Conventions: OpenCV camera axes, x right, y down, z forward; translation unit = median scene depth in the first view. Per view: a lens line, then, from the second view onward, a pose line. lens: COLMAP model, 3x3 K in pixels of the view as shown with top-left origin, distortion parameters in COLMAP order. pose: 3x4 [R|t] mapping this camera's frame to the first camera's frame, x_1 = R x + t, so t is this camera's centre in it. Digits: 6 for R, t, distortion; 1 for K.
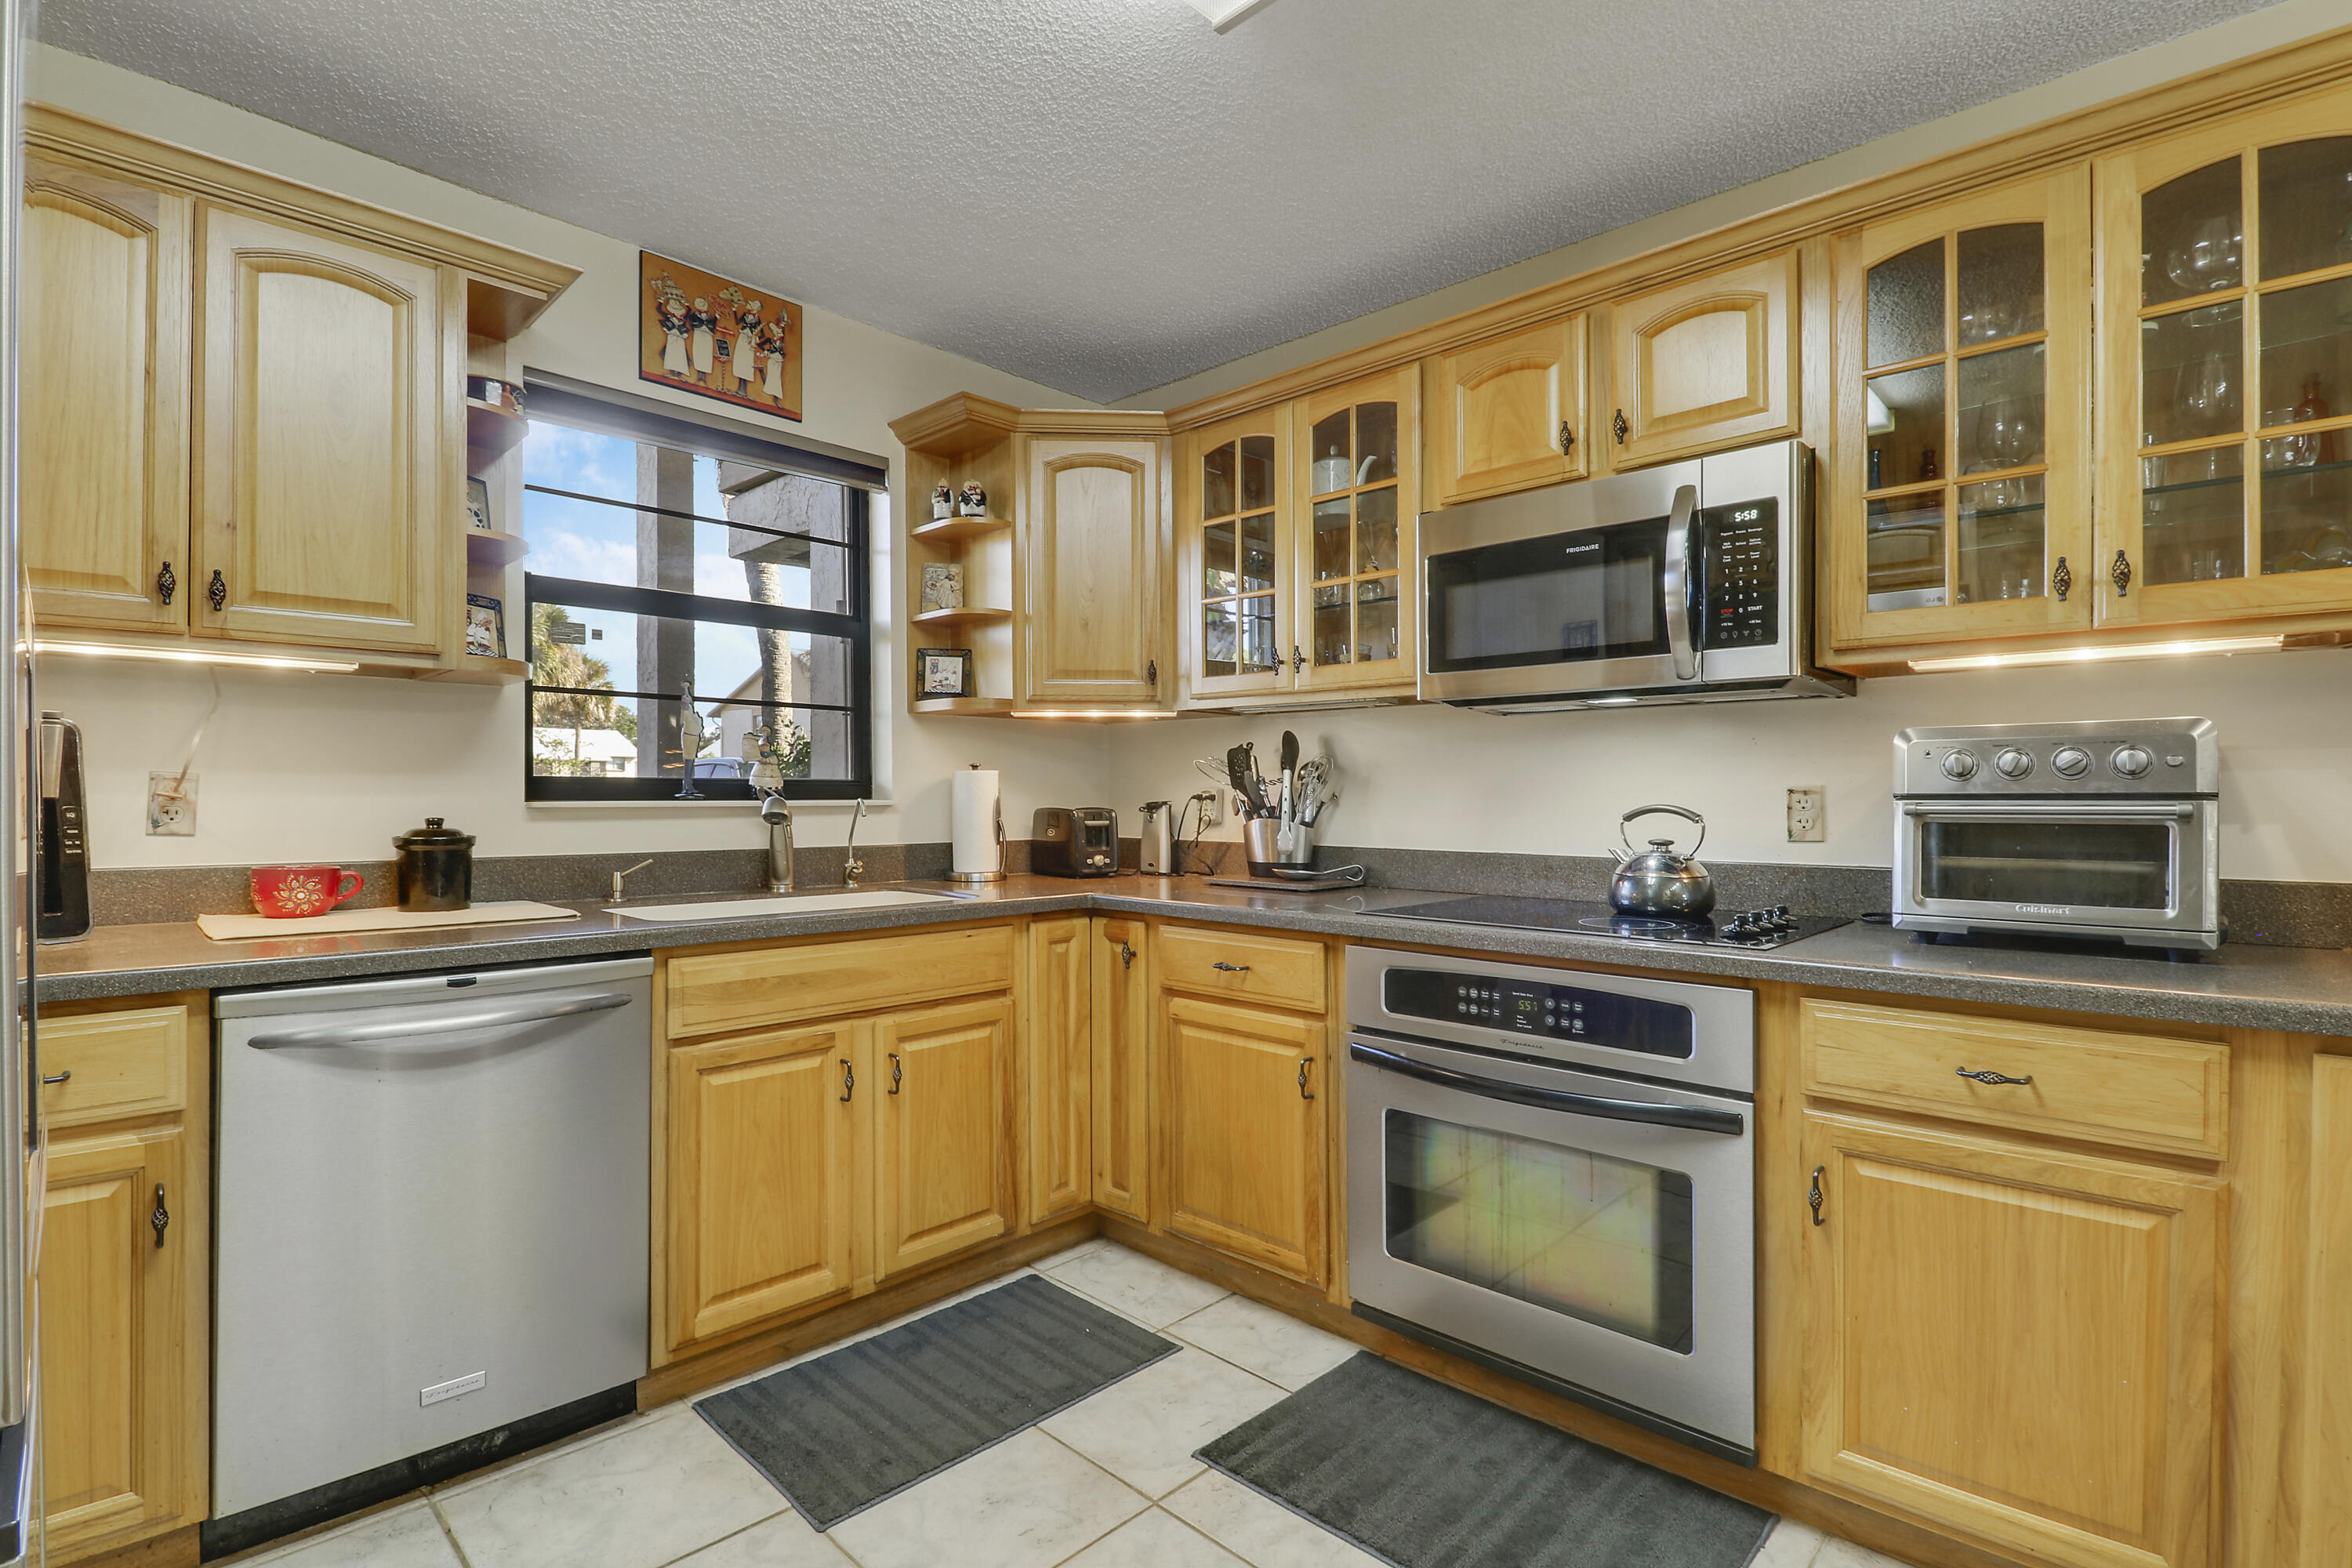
lens RADIAL K [[1105.6, 0, 1182.2], [0, 1105.6, 793.8], [0, 0, 1]] dist [-0.000071, -0.012878]
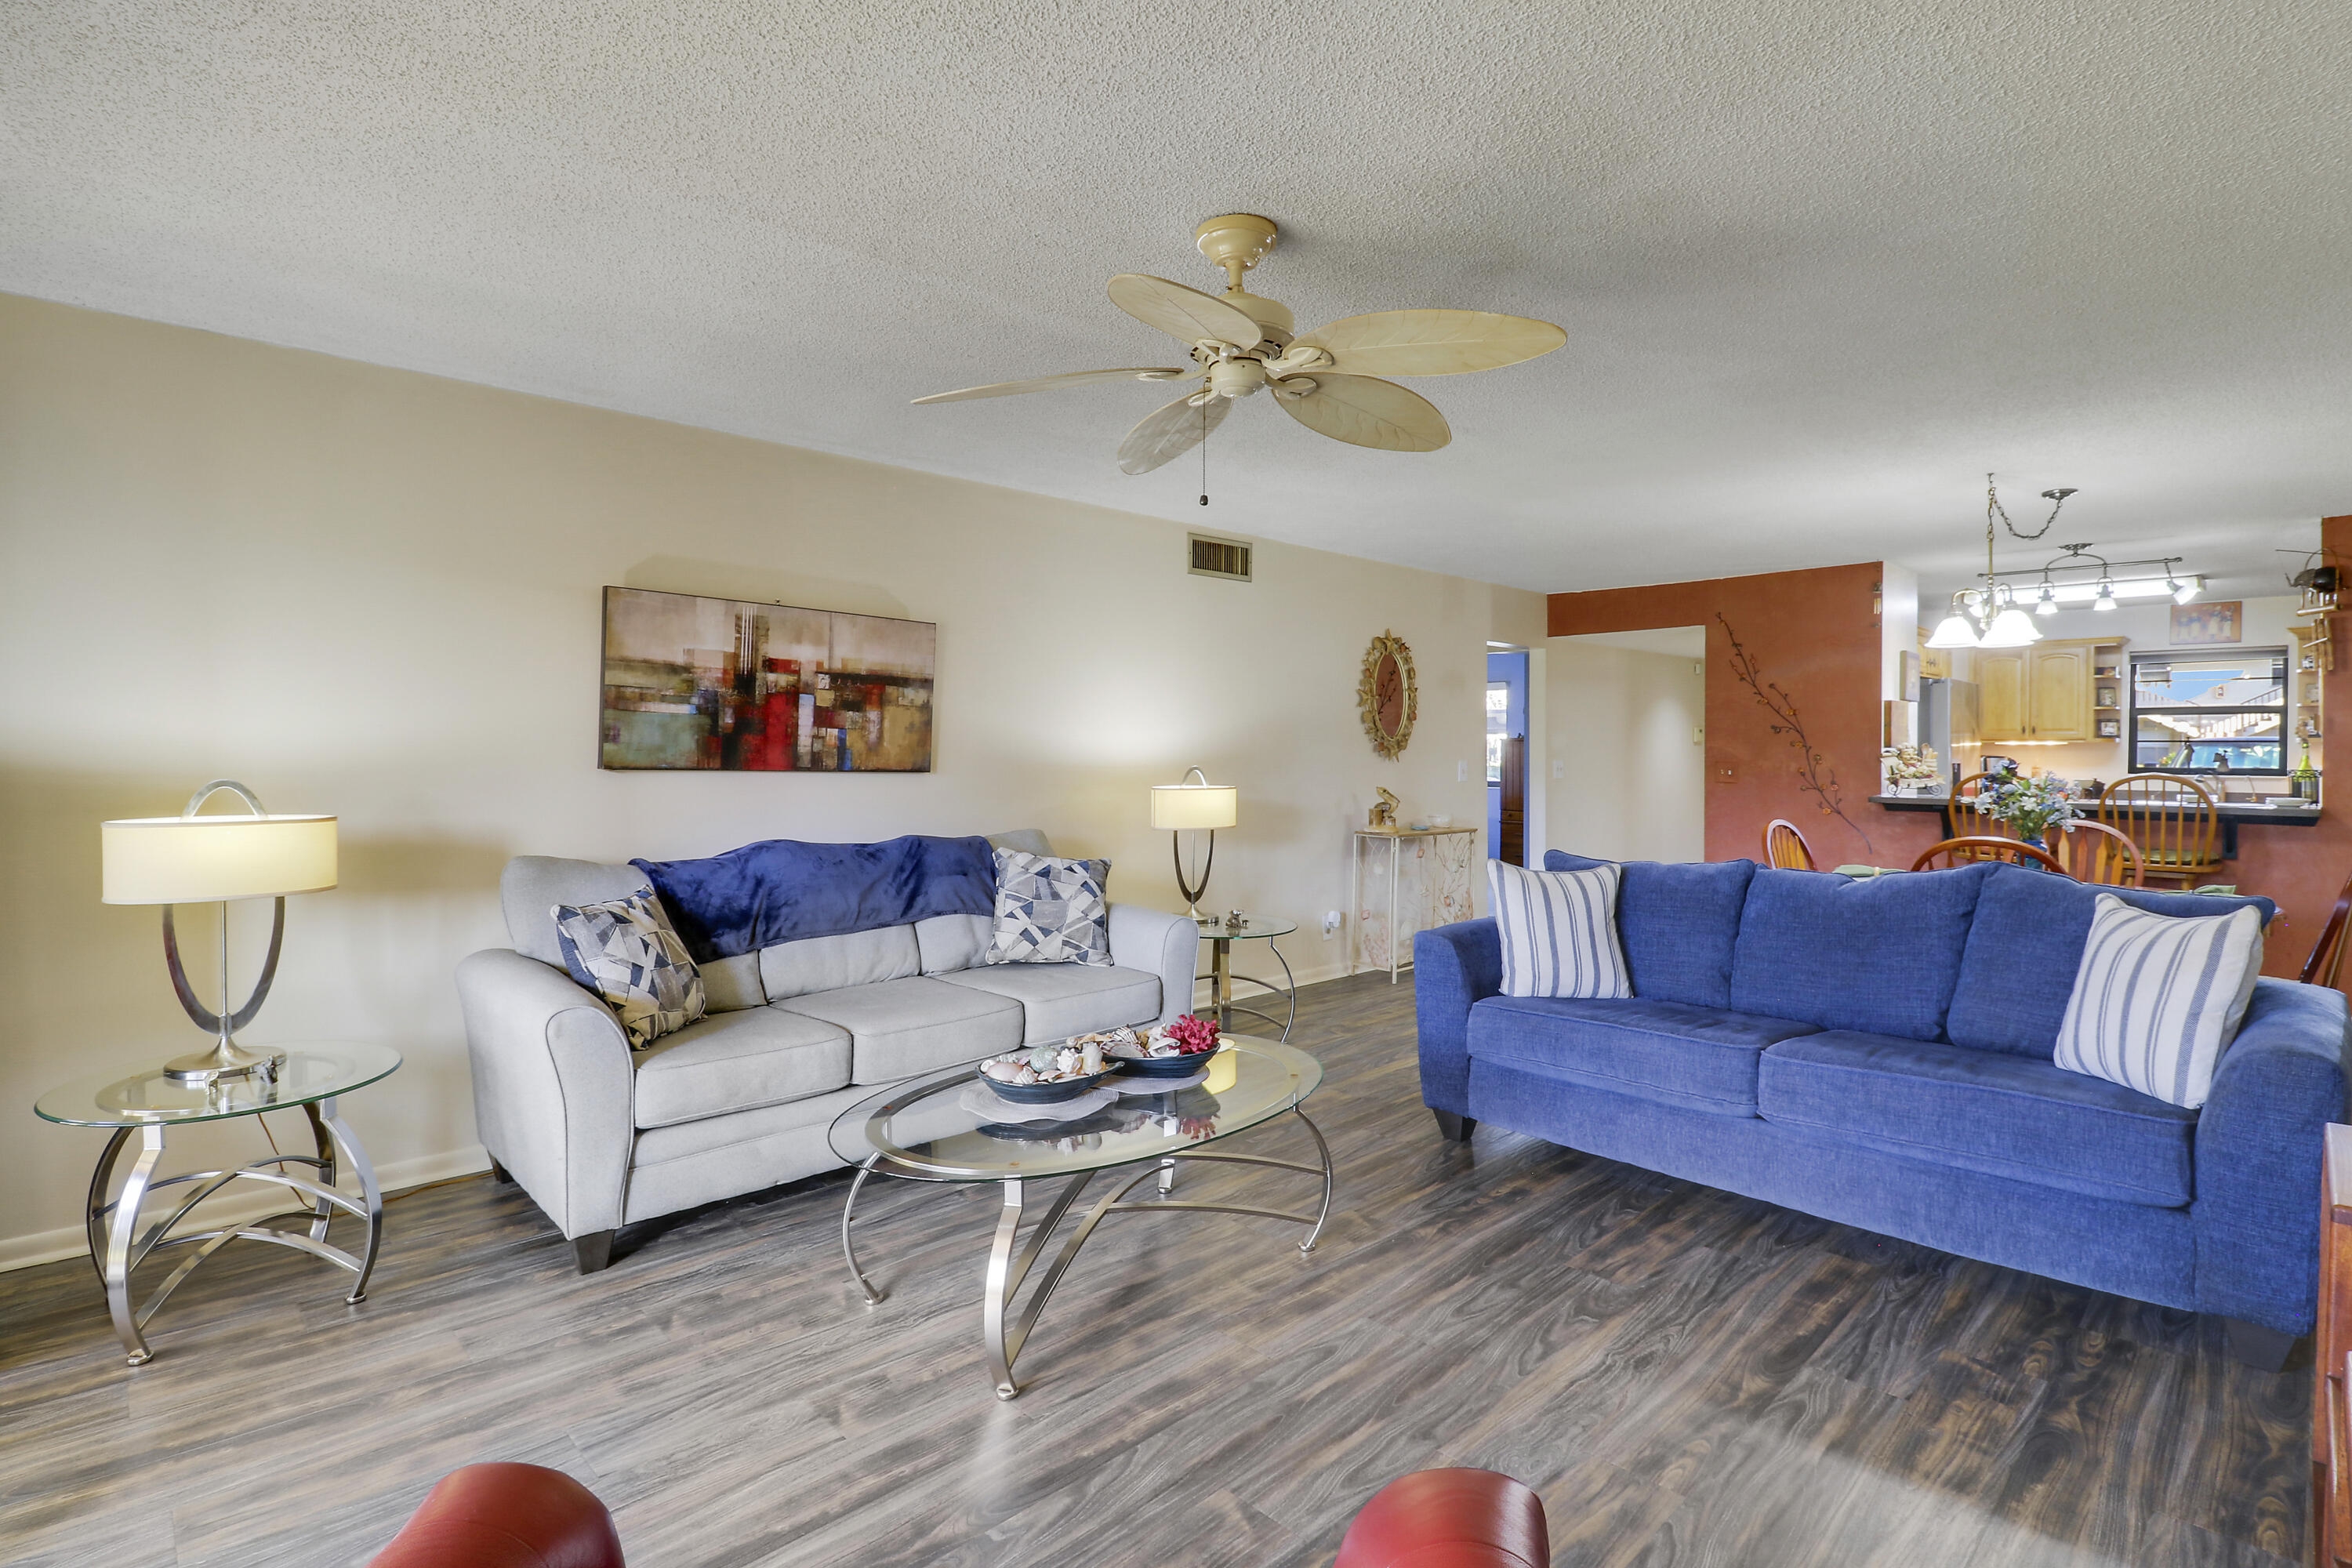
lens RADIAL K [[1105.6, 0, 1194.8], [0, 1105.6, 755.6], [0, 0, 1]] dist [-0.000071, -0.012878]
pose [[-0.051846, 0.006002, -0.998637, 3.388361], [-0.000978, 0.999981, 0.006060, -0.076579], [0.998655, 0.001291, -0.051839, -2.005629]]
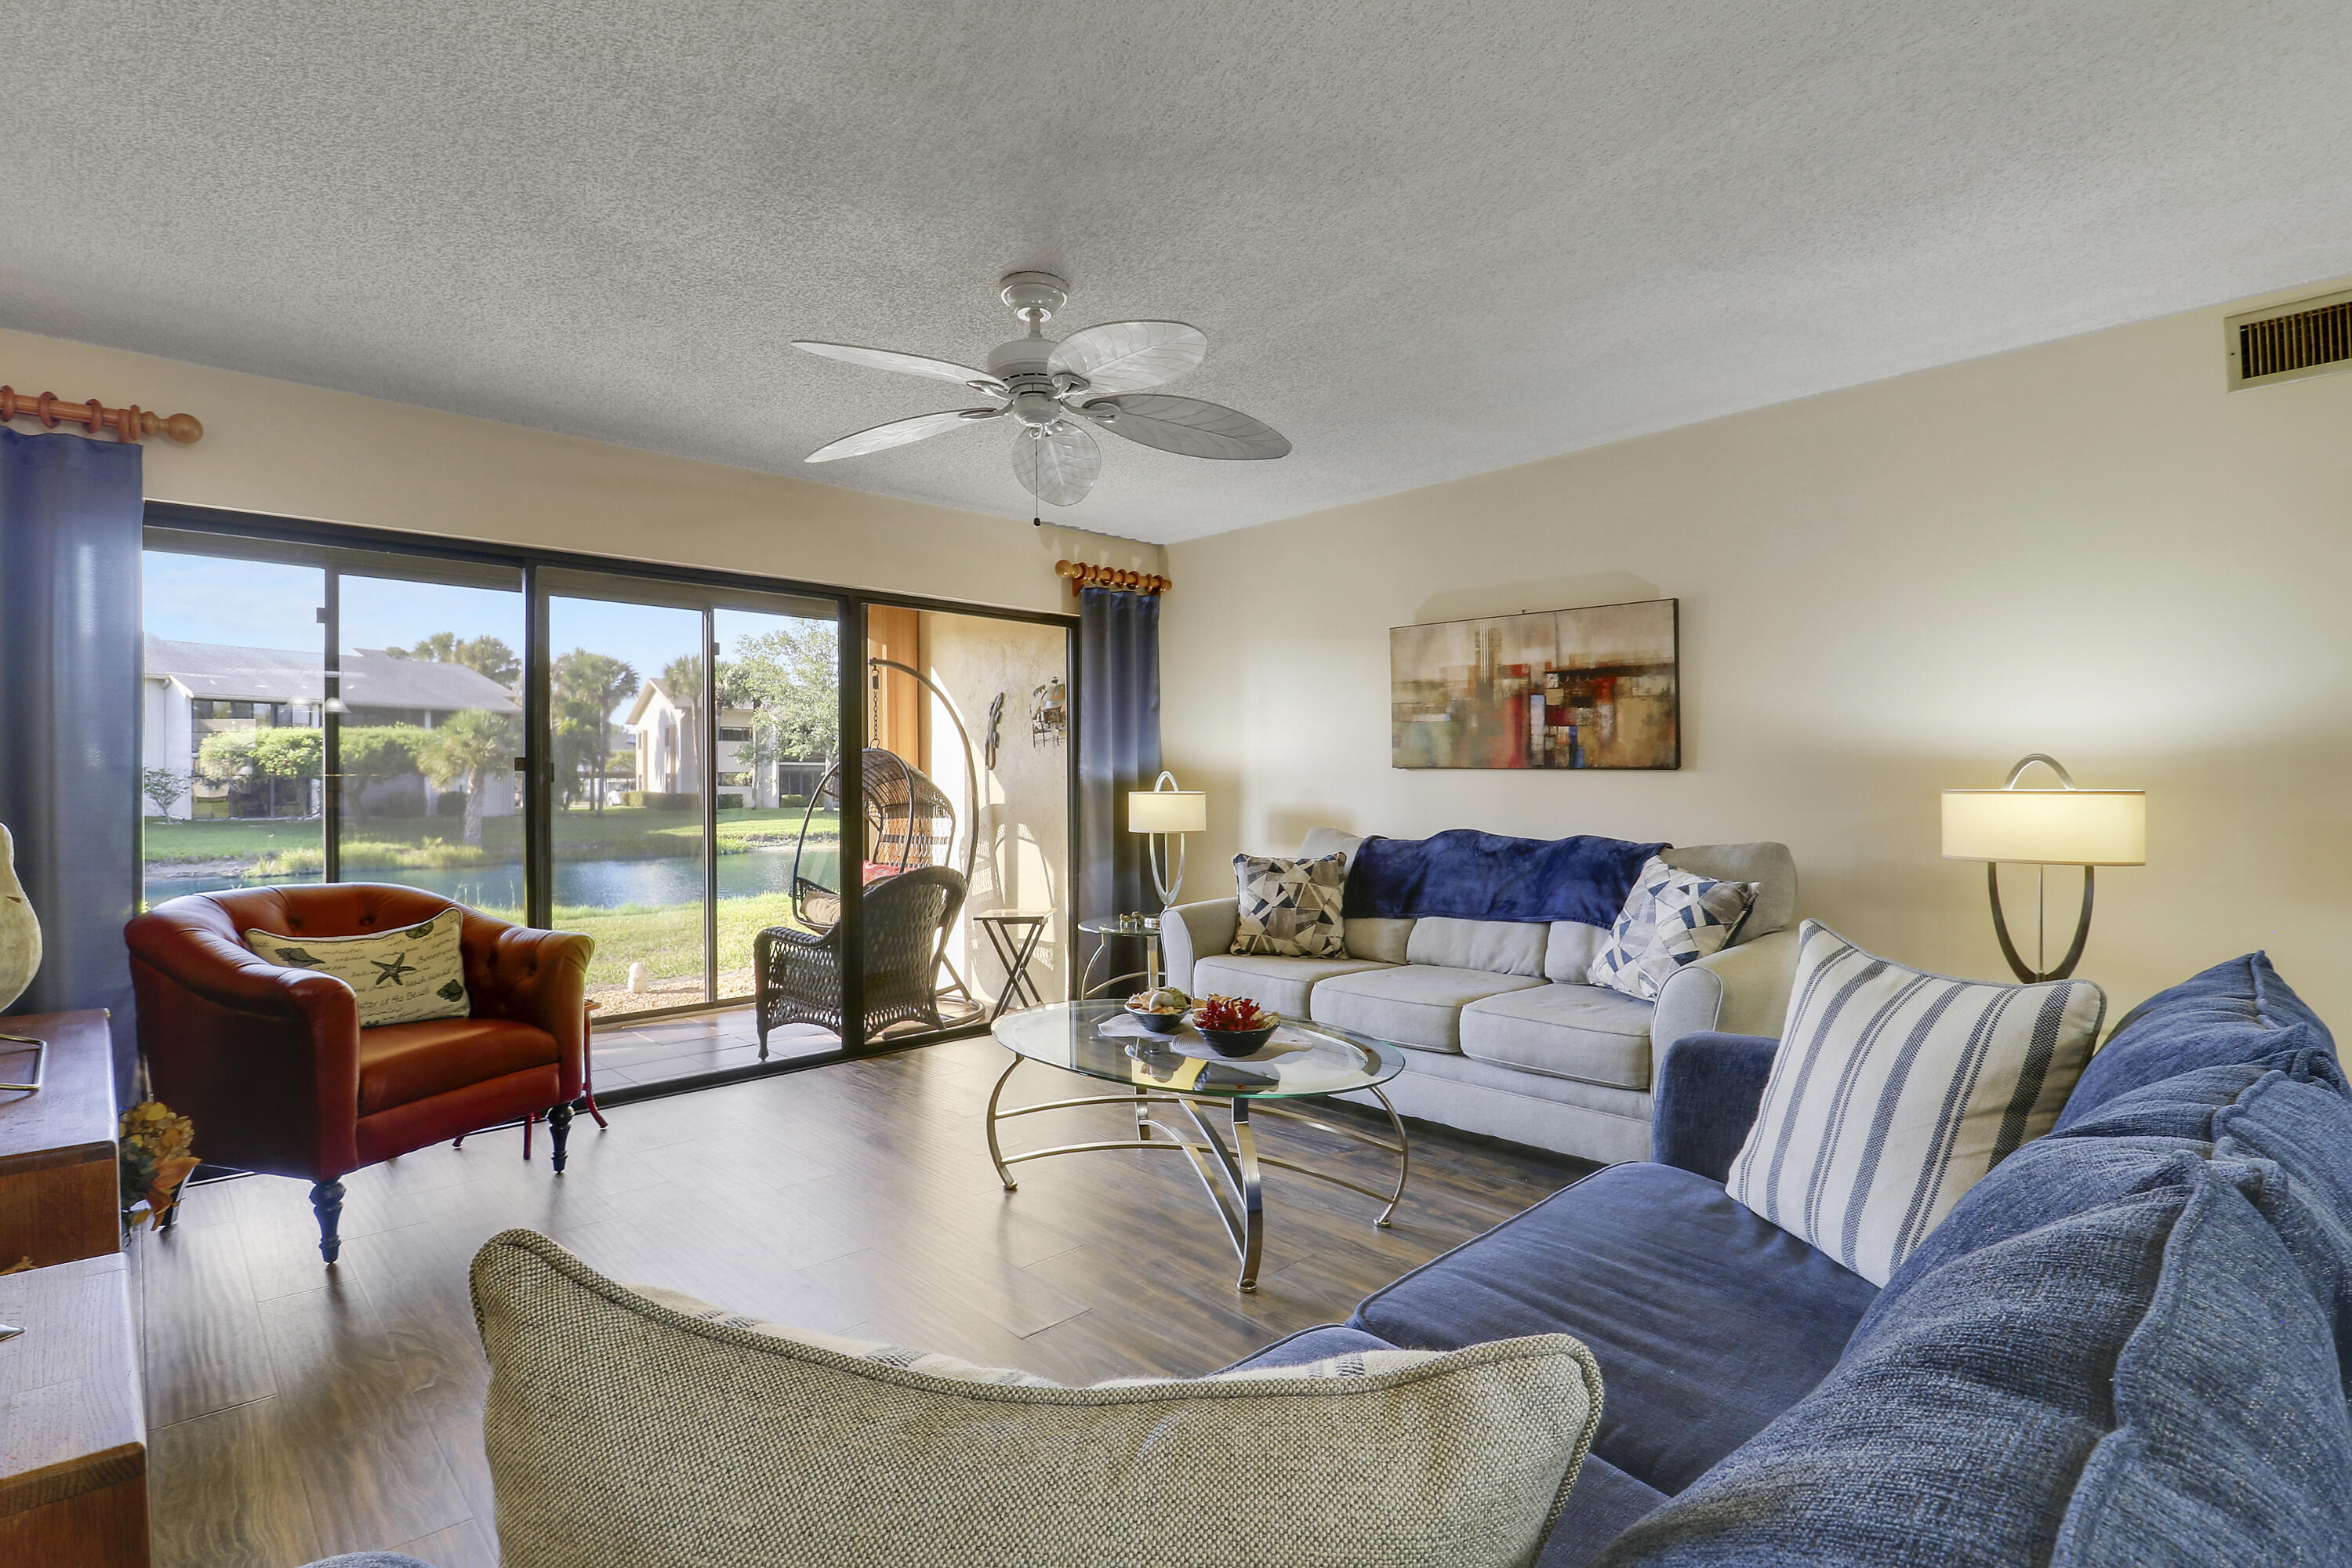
lens RADIAL K [[1122.8, 0, 1190.4], [0, 1122.8, 774.0], [0, 0, 1]] dist [-0.010677, -0.003058]
pose [[-0.998515, 0.006906, 0.054040, 2.057545], [0.006263, 0.999908, -0.012065, -0.008936], [-0.054119, -0.011709, -0.998466, -0.753607]]
